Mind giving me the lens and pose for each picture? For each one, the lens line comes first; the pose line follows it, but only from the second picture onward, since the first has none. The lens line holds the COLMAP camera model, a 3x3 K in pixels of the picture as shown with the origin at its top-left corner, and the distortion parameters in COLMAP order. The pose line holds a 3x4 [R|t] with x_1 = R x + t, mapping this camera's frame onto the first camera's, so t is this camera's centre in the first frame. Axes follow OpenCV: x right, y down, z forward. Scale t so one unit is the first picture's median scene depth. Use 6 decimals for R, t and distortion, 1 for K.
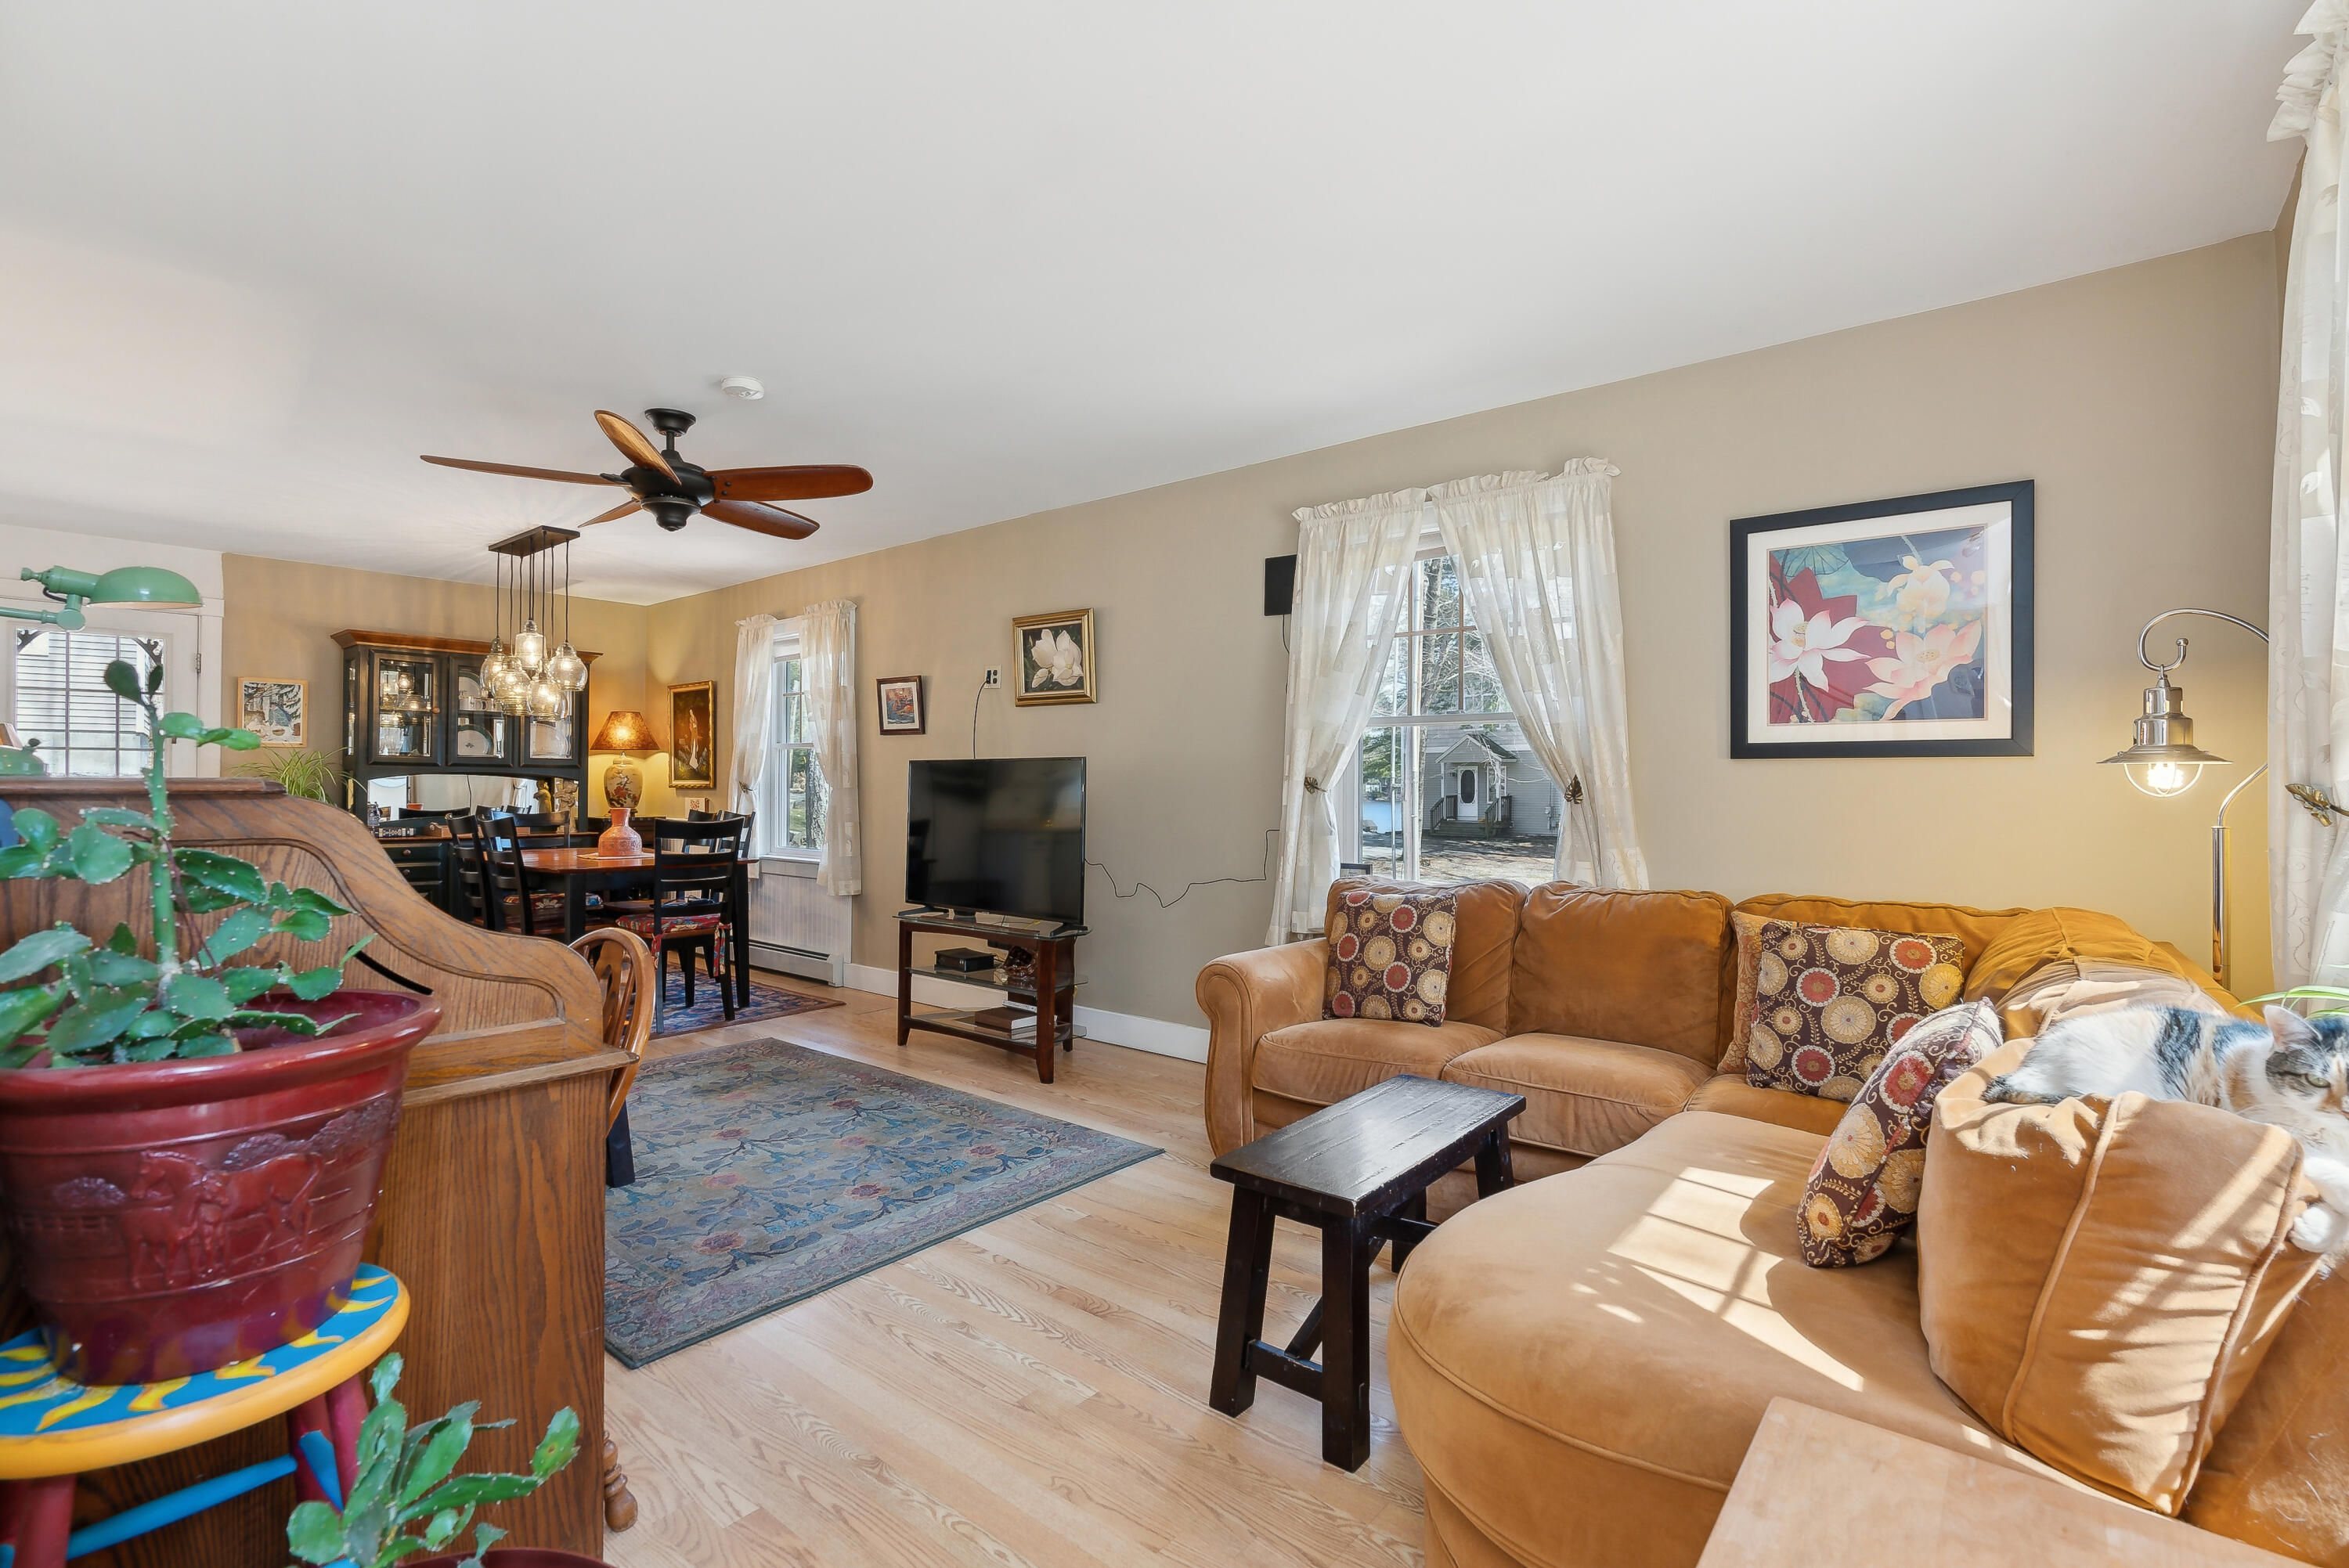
lens RADIAL K [[1068.4, 0, 1173.9], [0, 1068.4, 775.6], [0, 0, 1]] dist [-0.012814, 0.004319]
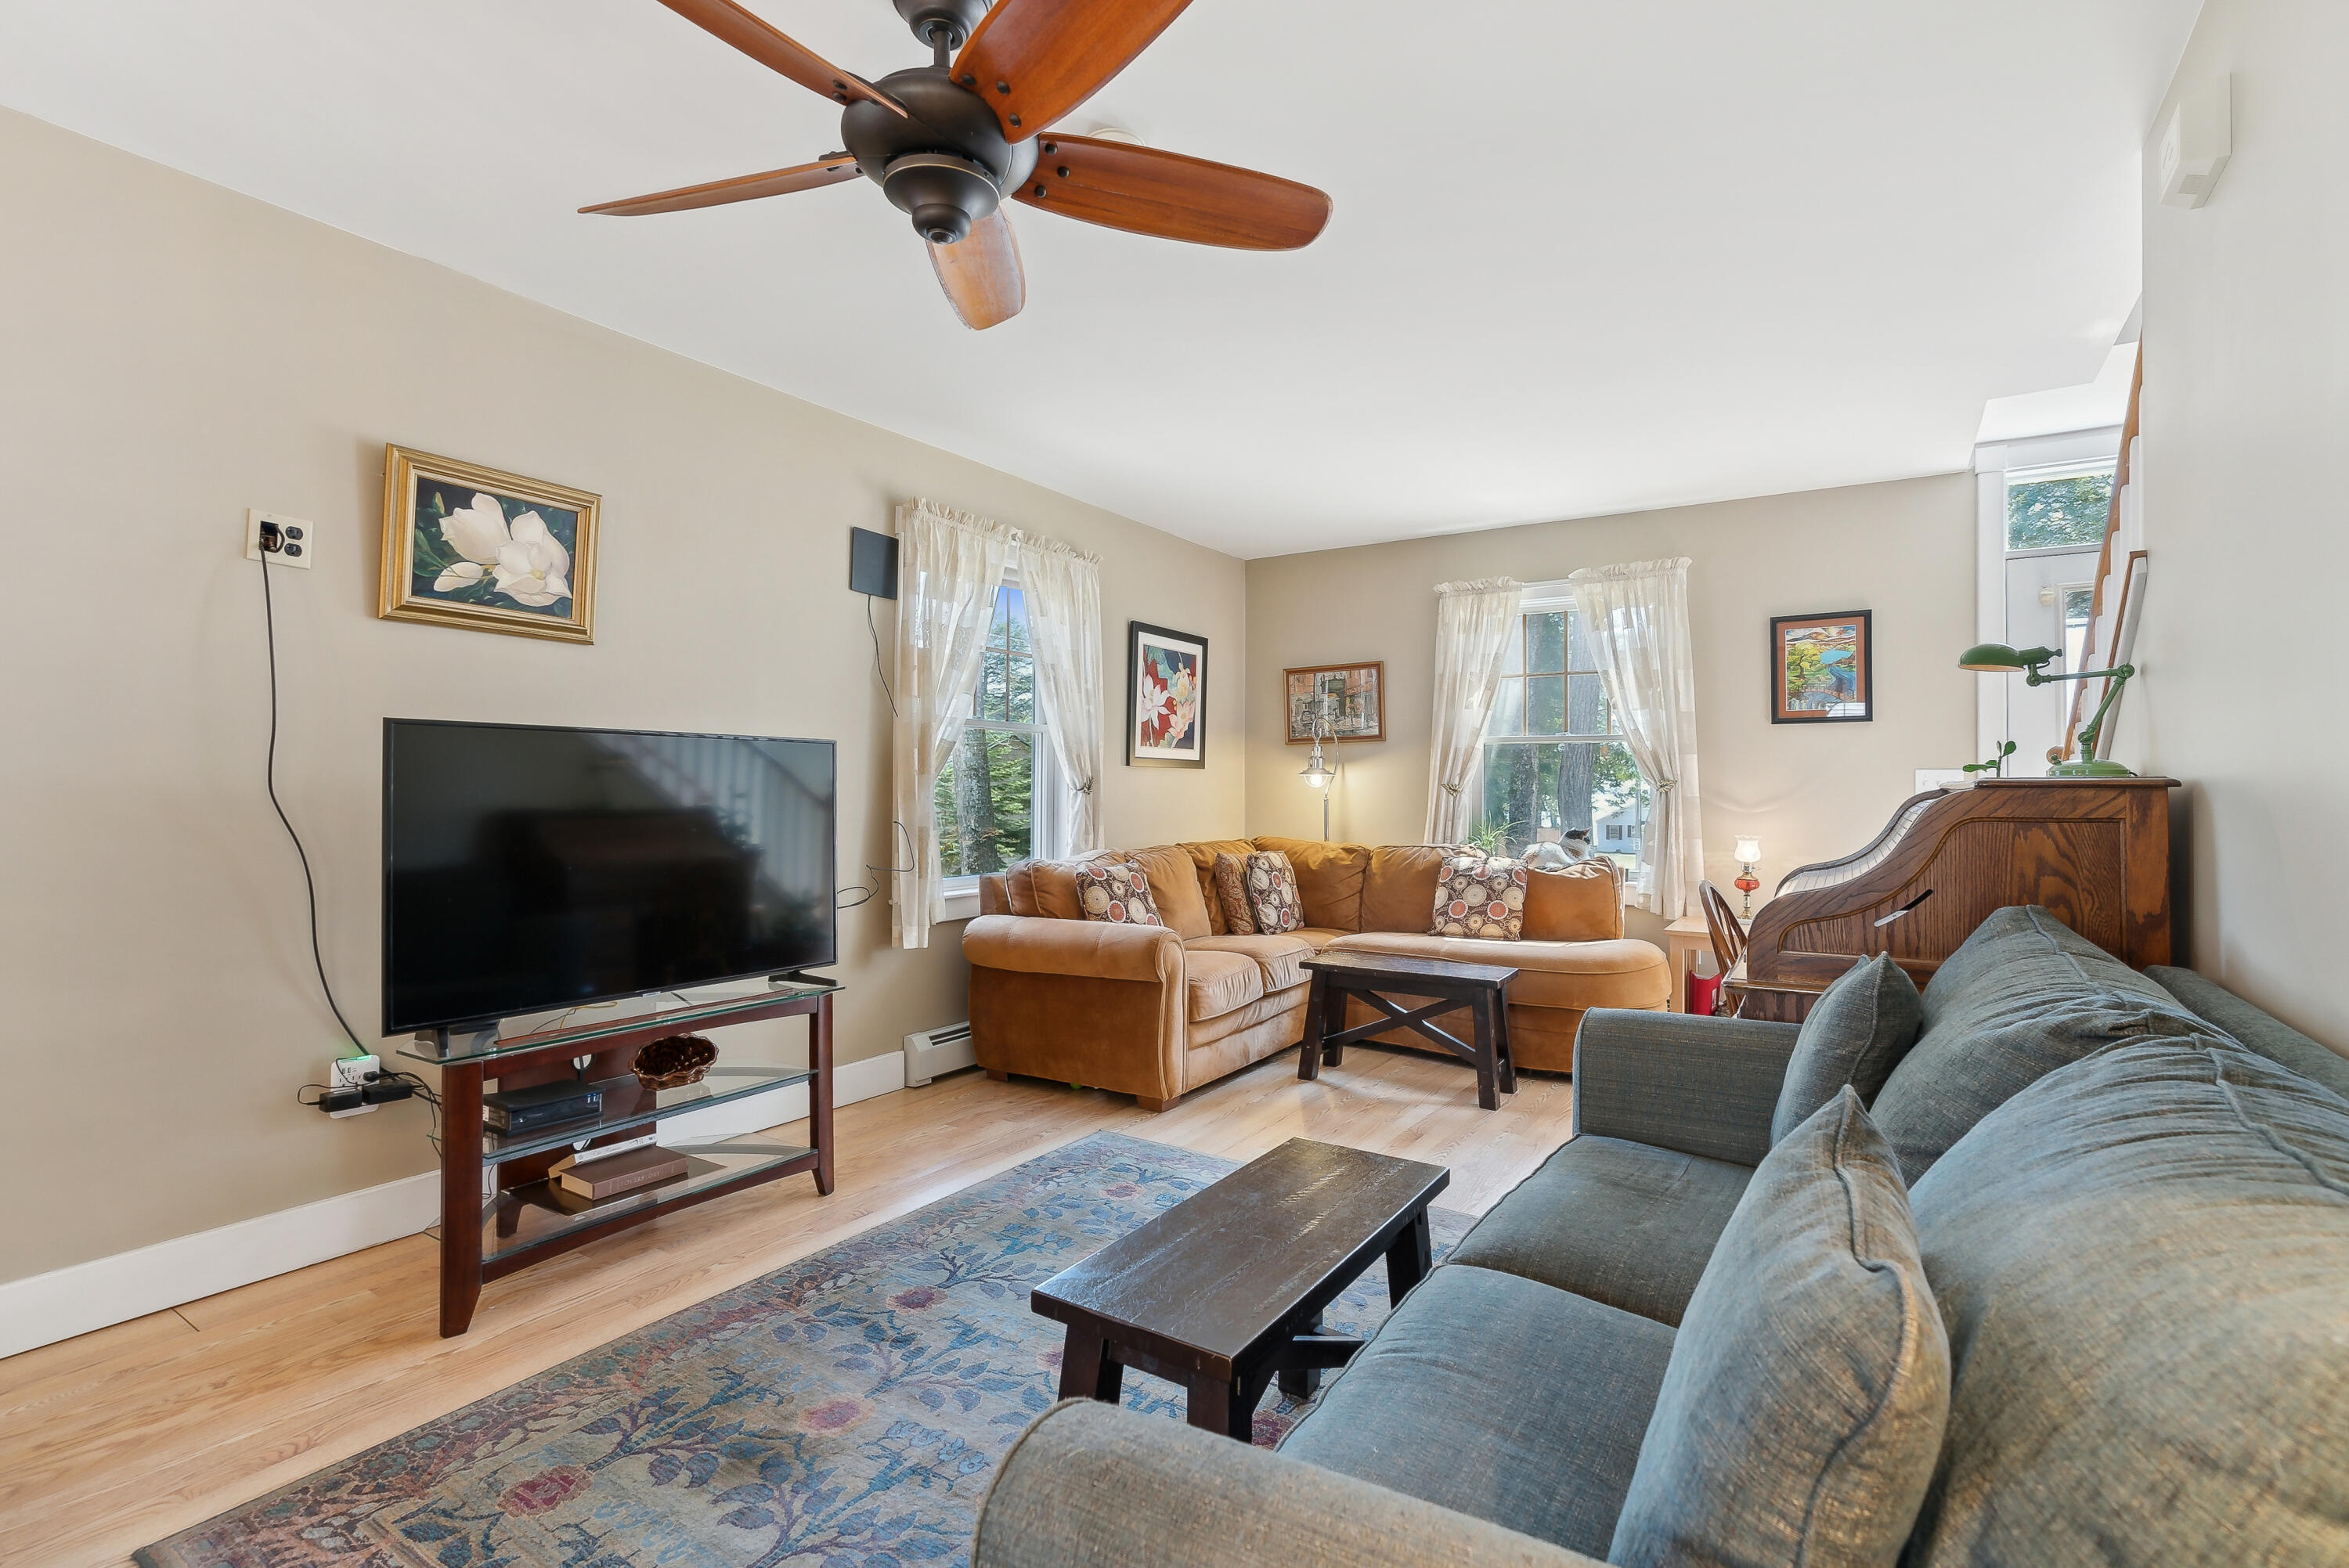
lens RADIAL K [[1077.8, 0, 1173.8], [0, 1077.8, 776.7], [0, 0, 1]] dist [-0.013461, 0.000847]
pose [[-0.113408, 0.007227, 0.993522, -0.727432], [-0.014807, 0.999850, -0.008963, 0.009506], [-0.993438, -0.015728, -0.113284, 0.719846]]
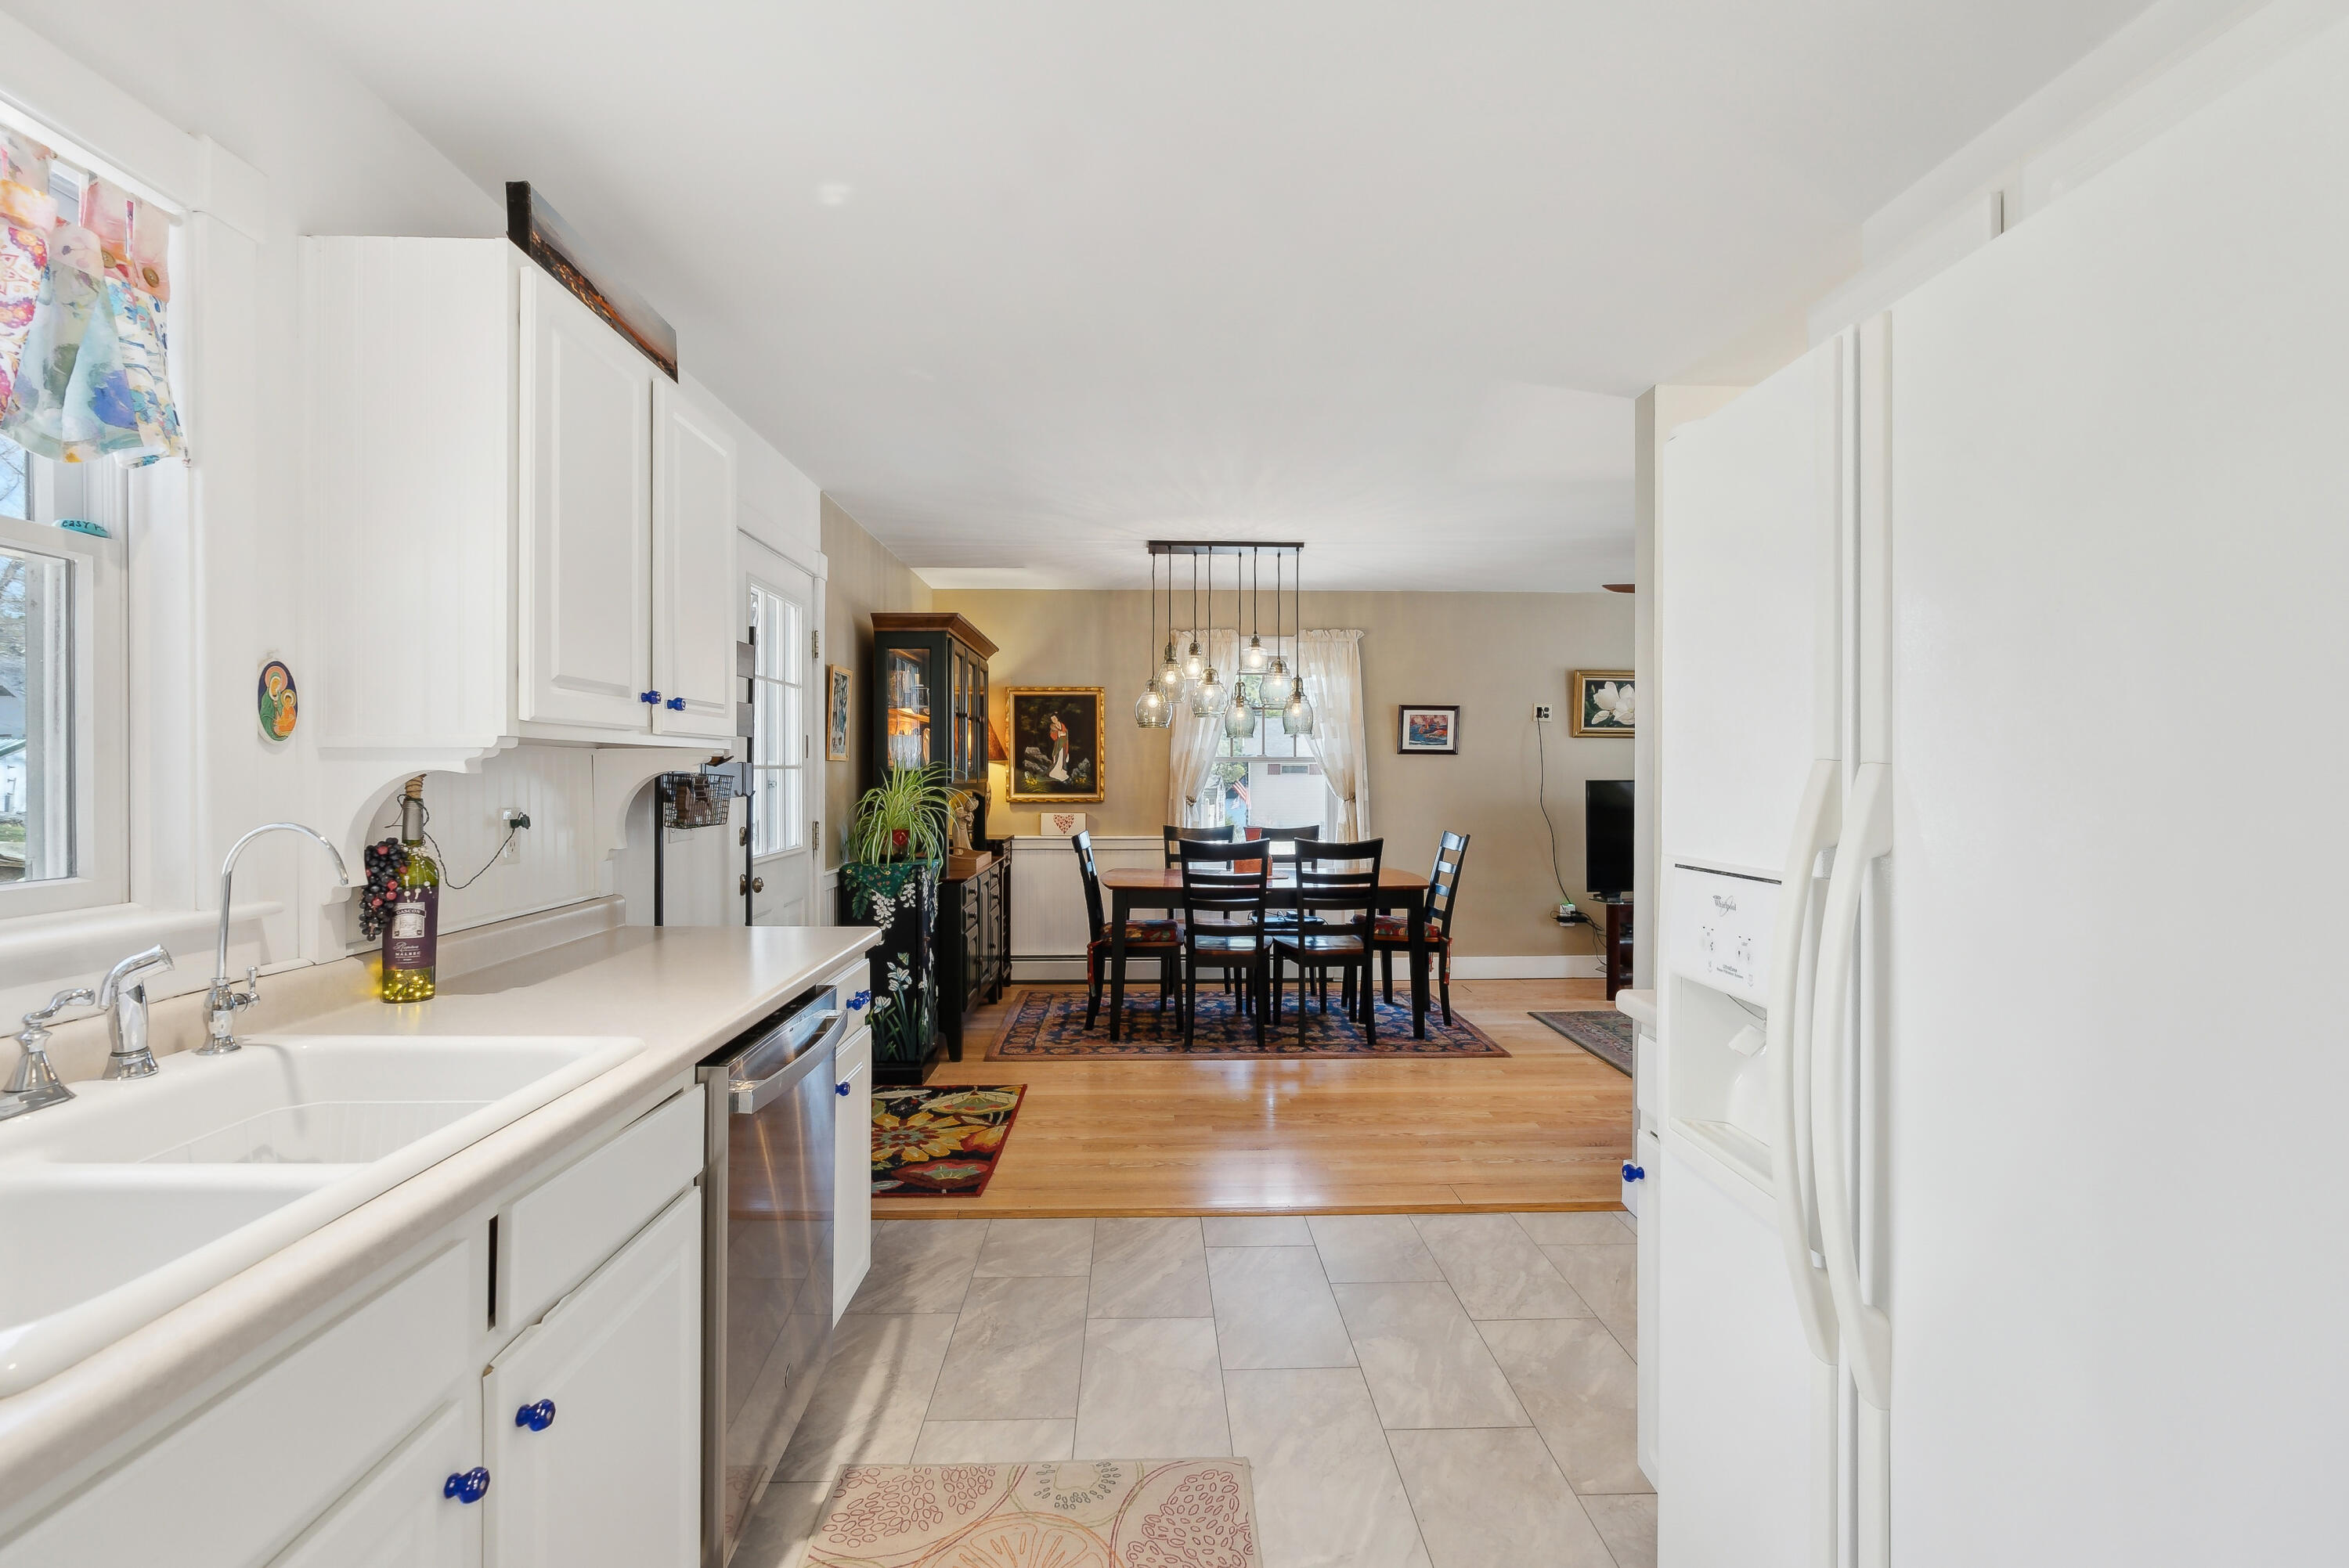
lens RADIAL K [[1068.4, 0, 1173.9], [0, 1068.4, 775.6], [0, 0, 1]] dist [-0.012814, 0.004319]
pose [[0.745142, -0.004760, 0.666889, -1.460356], [-0.003784, 0.999928, 0.011365, -0.032256], [-0.666895, -0.010992, 0.745070, 0.369366]]
